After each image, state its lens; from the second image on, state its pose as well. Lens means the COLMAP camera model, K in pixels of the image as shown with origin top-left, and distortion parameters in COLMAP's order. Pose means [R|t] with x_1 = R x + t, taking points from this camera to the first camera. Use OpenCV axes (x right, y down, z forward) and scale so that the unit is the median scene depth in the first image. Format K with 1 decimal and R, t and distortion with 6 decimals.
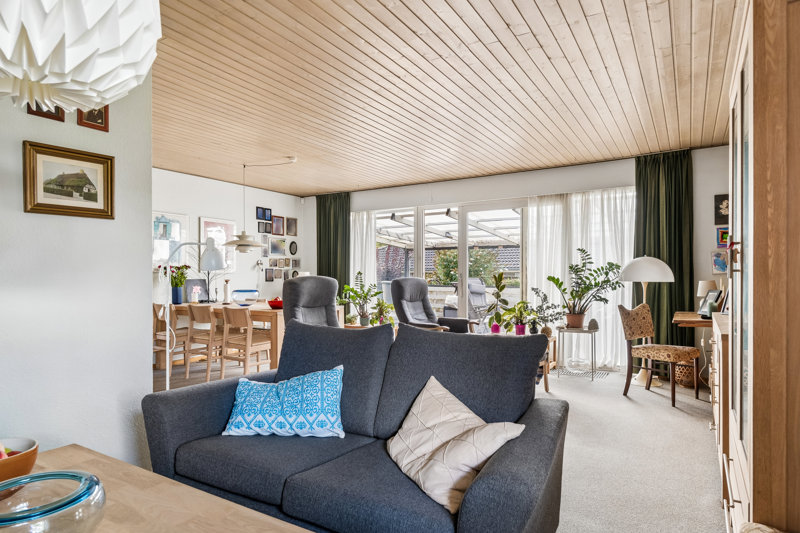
lens RADIAL K [[462.3, 0, 403.2], [0, 462.3, 280.7], [0, 0, 1]] dist [-0.007679, -0.000294]
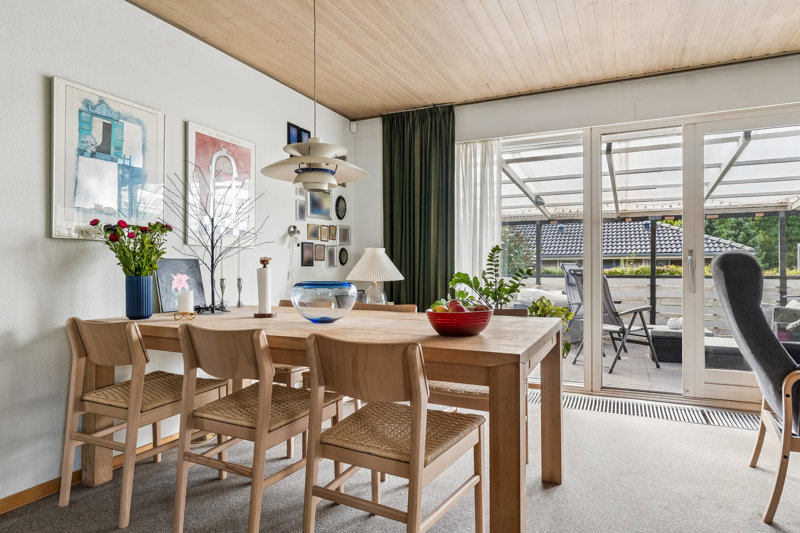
lens RADIAL K [[479.4, 0, 404.2], [0, 479.4, 270.4], [0, 0, 1]] dist [0.004031, 0.000408]
pose [[0.994105, -0.000181, 0.108419, -0.246877], [0.000453, 0.999997, -0.002485, 0.008358], [-0.108418, 0.002520, 0.994102, 0.449791]]
